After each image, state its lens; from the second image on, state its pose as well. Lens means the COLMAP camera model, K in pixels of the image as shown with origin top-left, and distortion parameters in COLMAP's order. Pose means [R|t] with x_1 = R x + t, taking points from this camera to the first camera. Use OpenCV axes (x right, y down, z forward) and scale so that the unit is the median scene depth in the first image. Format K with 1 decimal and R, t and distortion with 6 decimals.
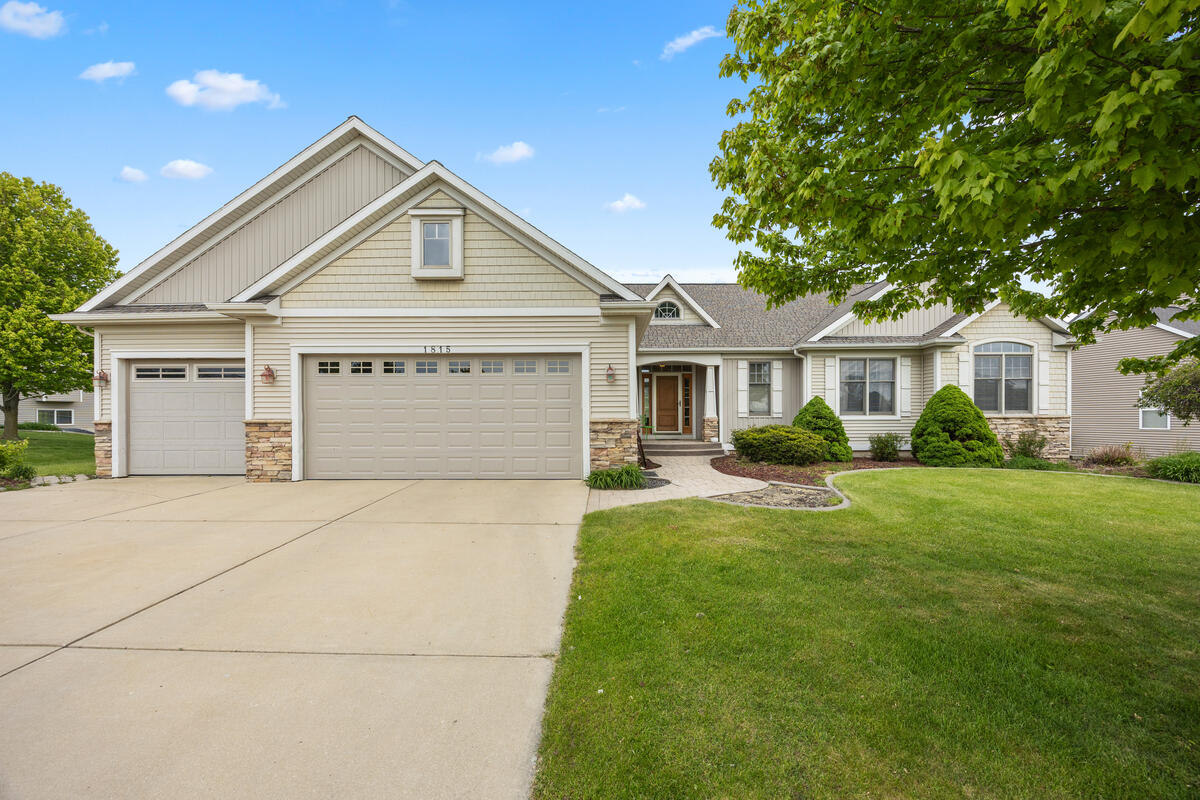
lens RADIAL K [[473.8, 0, 600.1], [0, 473.8, 415.3], [0, 0, 1]] dist [0.000337, 0.000040]
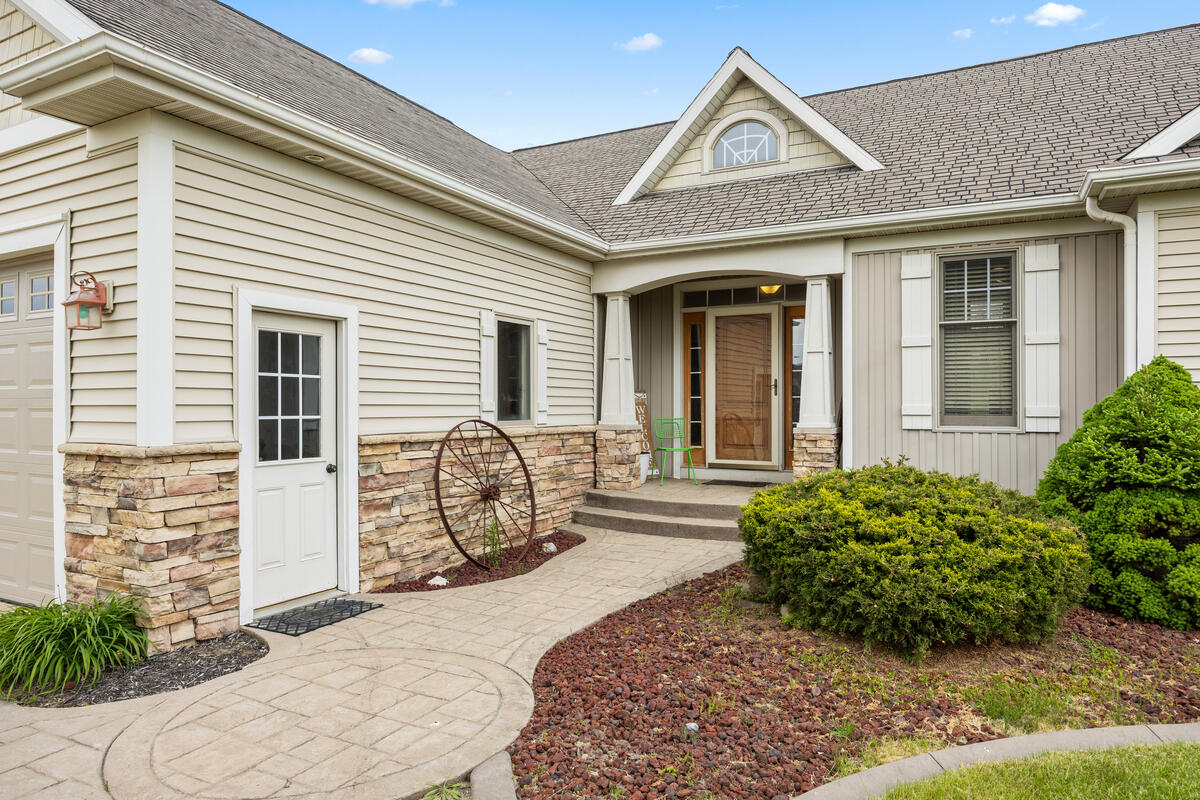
lens RADIAL K [[750.0, 0, 600.0], [0, 750.0, 400.0], [0, 0, 1]] dist [-0.002107, -0.000946]
pose [[0.887578, 0.000633, -0.460657, 0.344550], [-0.002867, 0.999987, -0.004151, -0.013216], [0.460648, 0.005005, 0.887569, 0.446894]]
